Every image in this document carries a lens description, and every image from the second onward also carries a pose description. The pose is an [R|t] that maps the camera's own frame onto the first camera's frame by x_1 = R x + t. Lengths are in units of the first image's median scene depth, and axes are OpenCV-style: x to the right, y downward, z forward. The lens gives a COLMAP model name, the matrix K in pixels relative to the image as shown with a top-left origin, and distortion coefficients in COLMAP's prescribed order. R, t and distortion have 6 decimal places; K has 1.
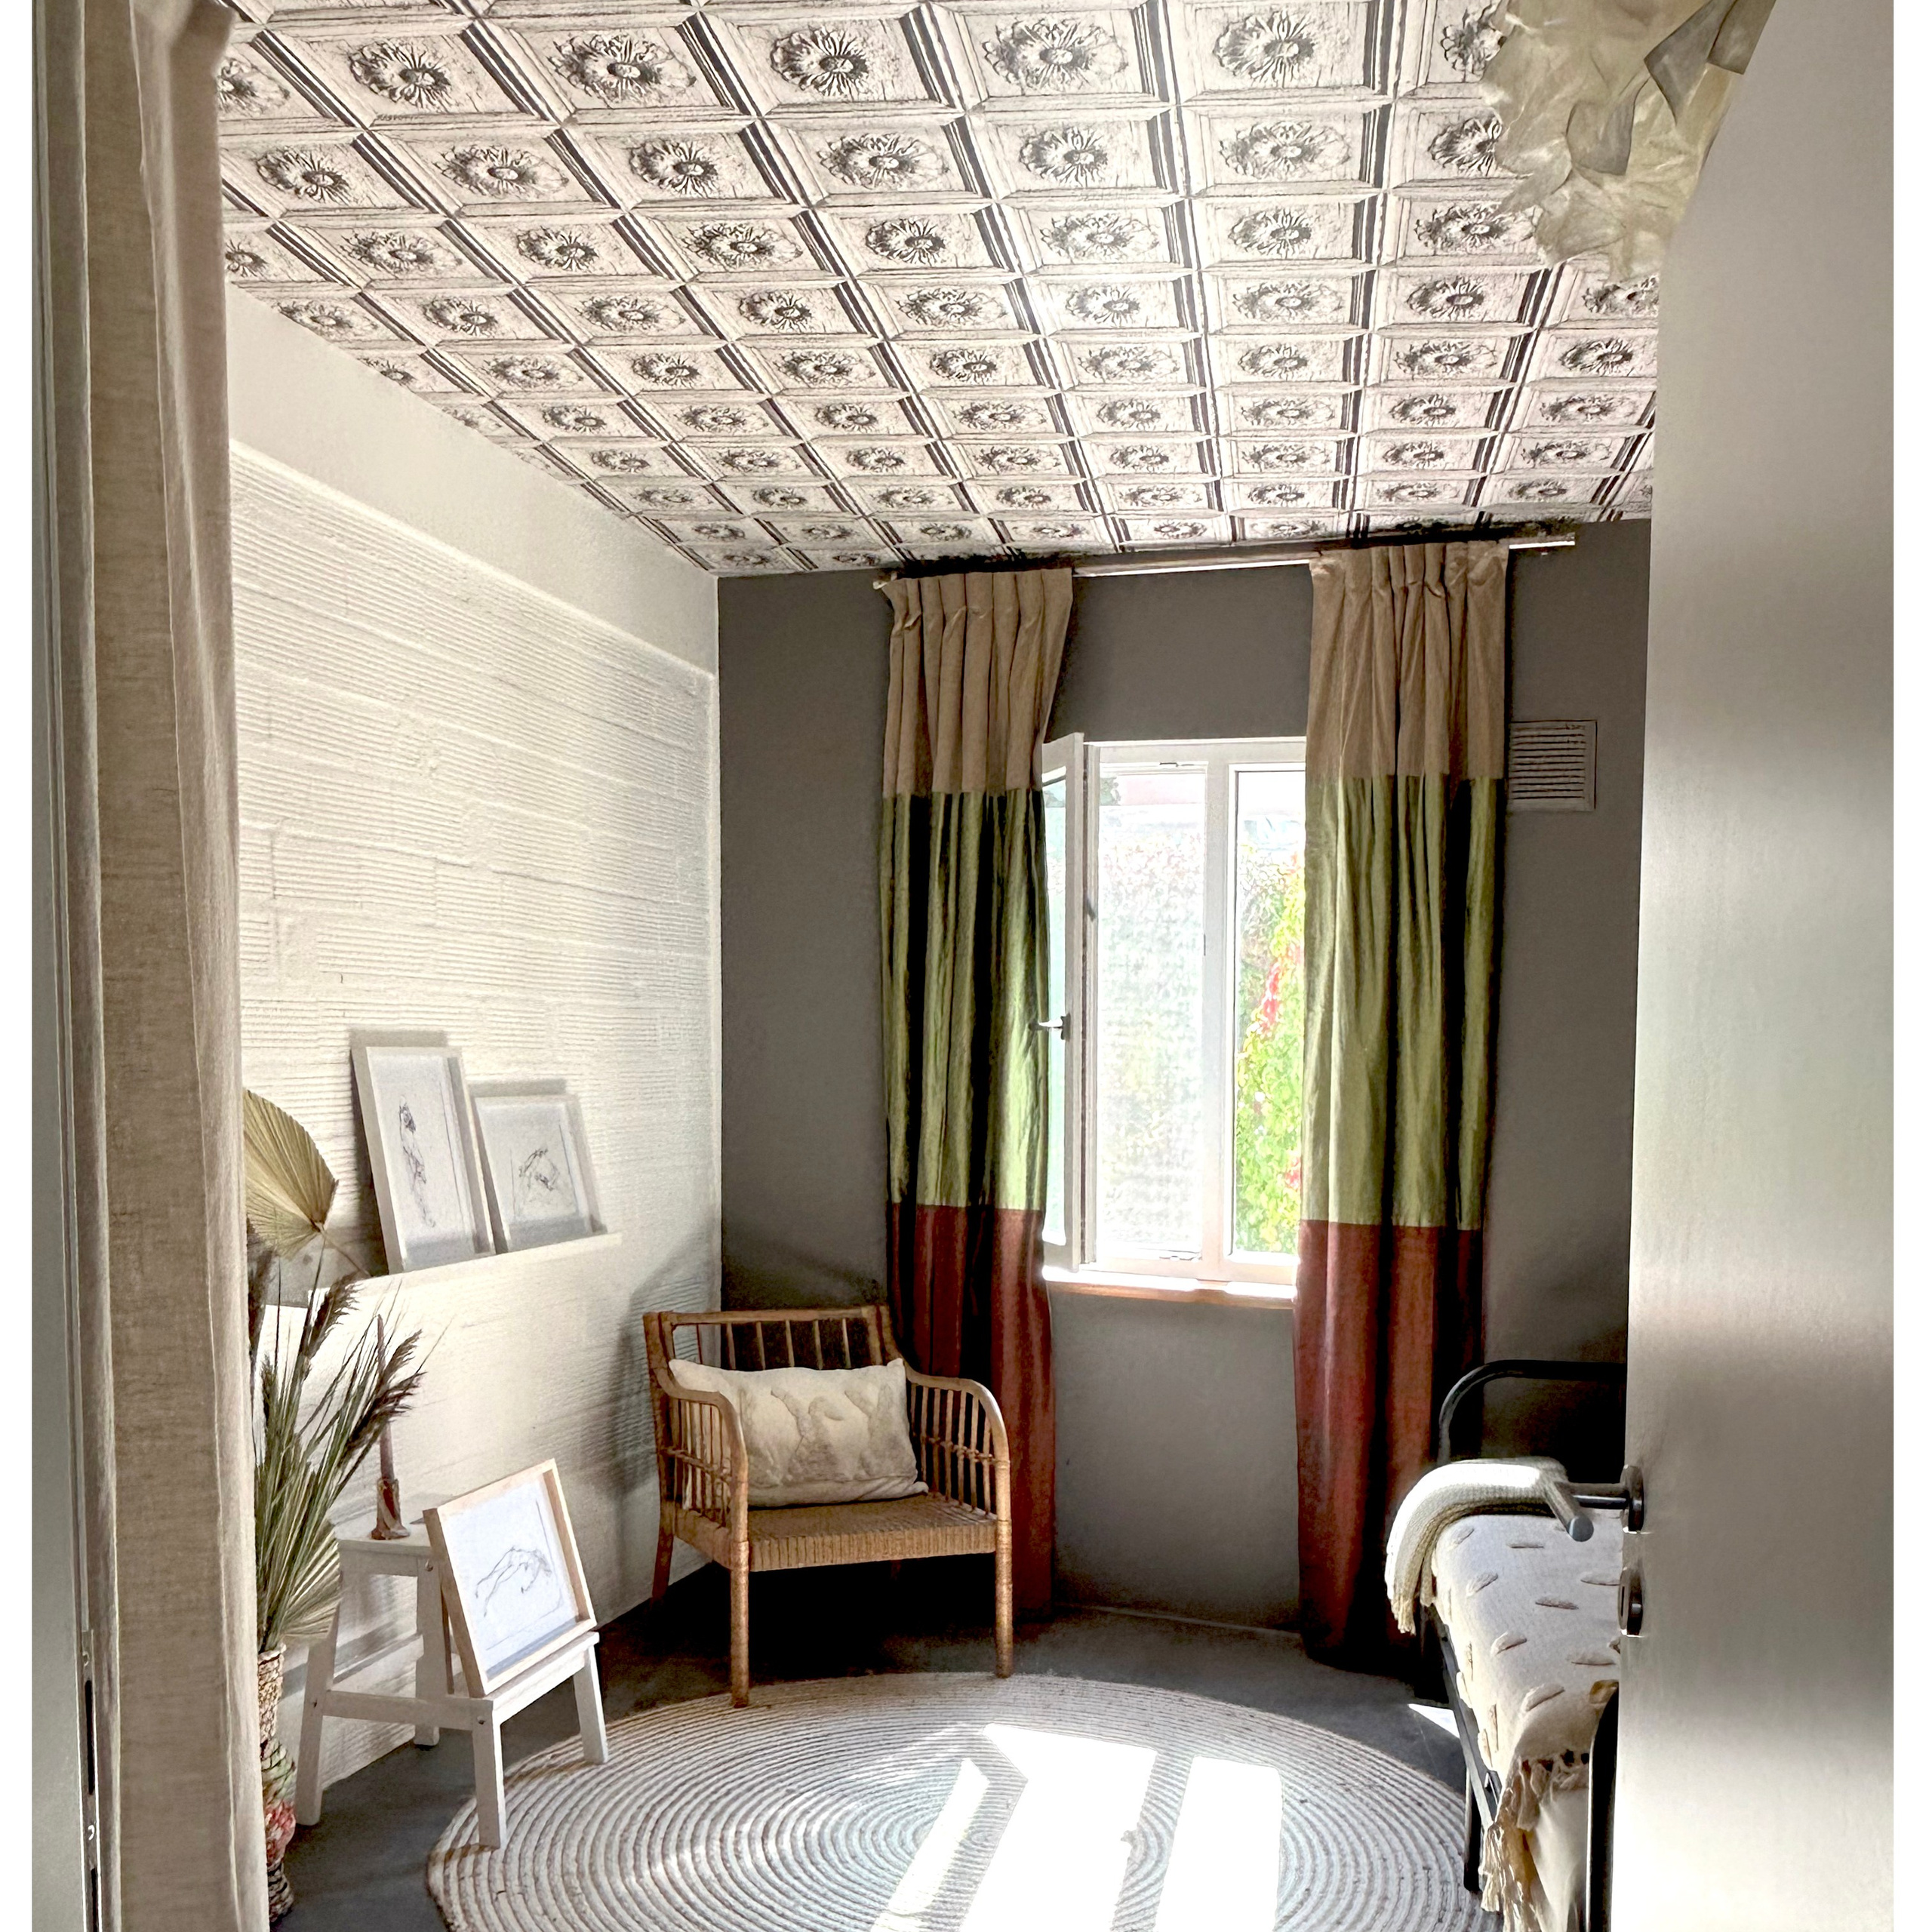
lens RADIAL K [[1998.6, 0, 967.6], [0, 1998.6, 968.4], [0, 0, 1]] dist [0.002139, 0.000000]
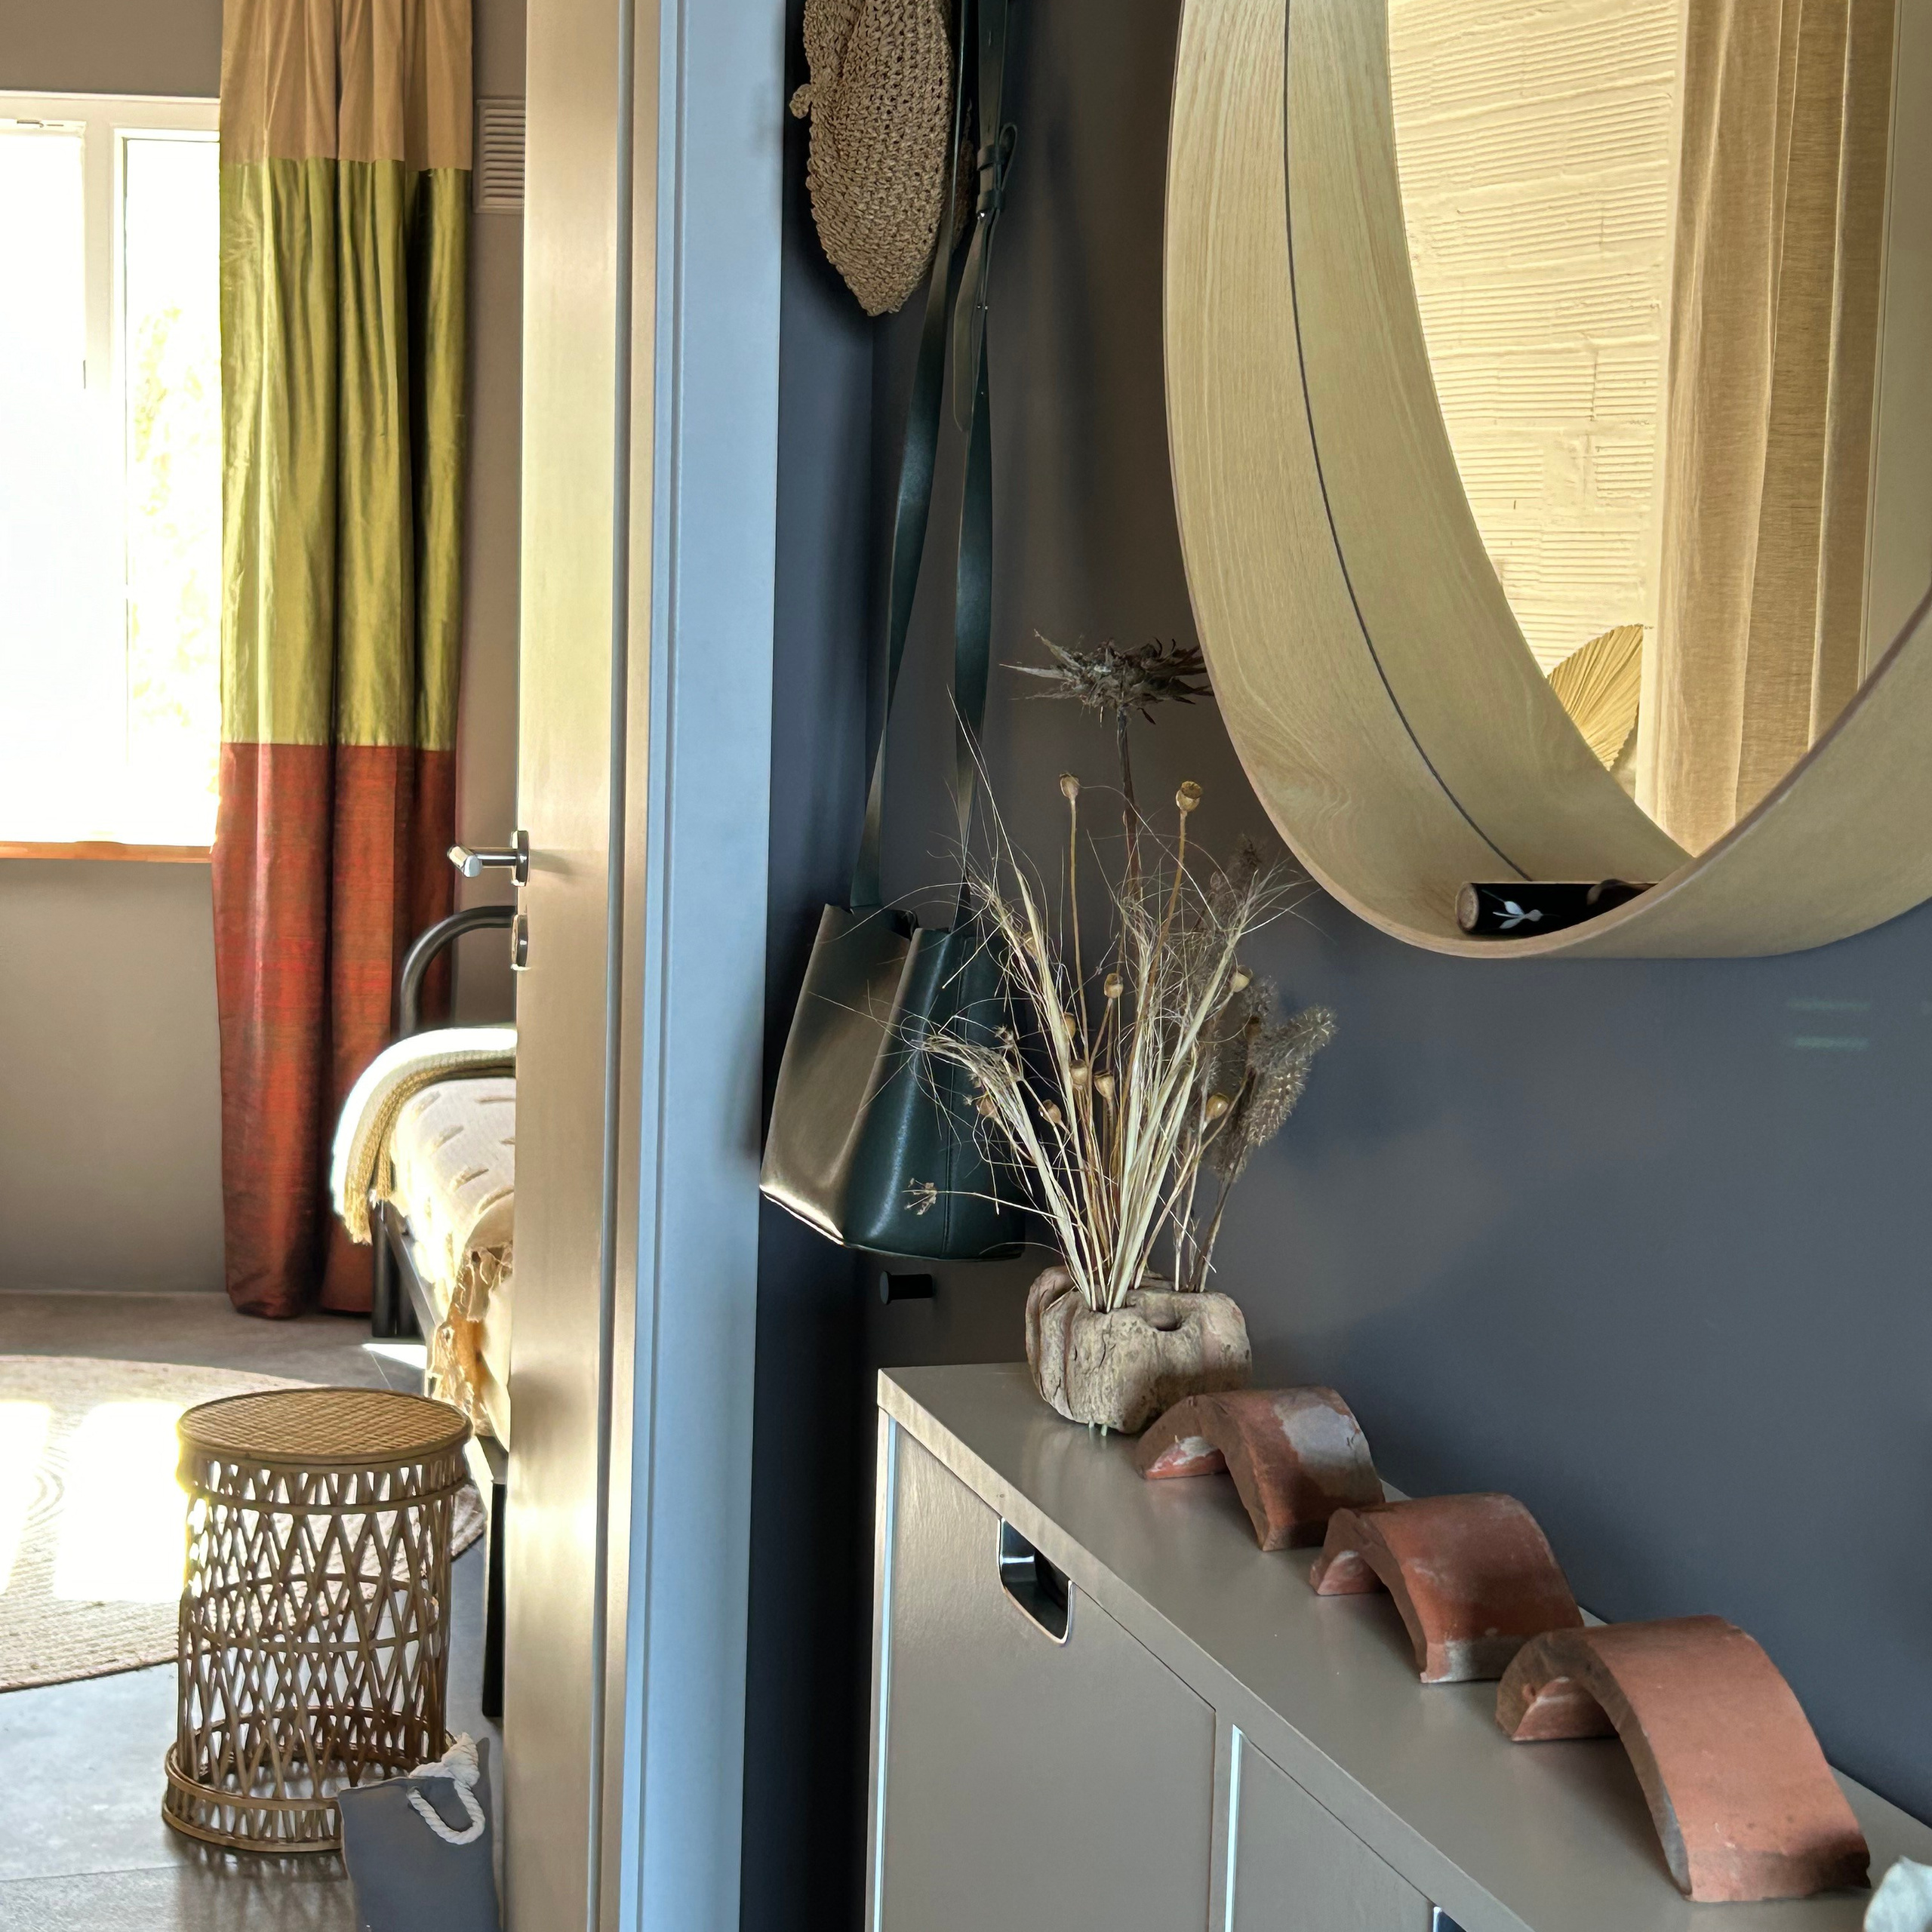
lens RADIAL K [[4167.3, 0, 967.3], [0, 4167.3, 965.0], [0, 0, 1]] dist [0.175817, 0.000000]
pose [[0.939153, -0.032468, 0.341961, -0.122821], [-0.013463, 0.991279, 0.131091, -0.003856], [-0.343235, -0.127718, 0.930526, -0.633401]]
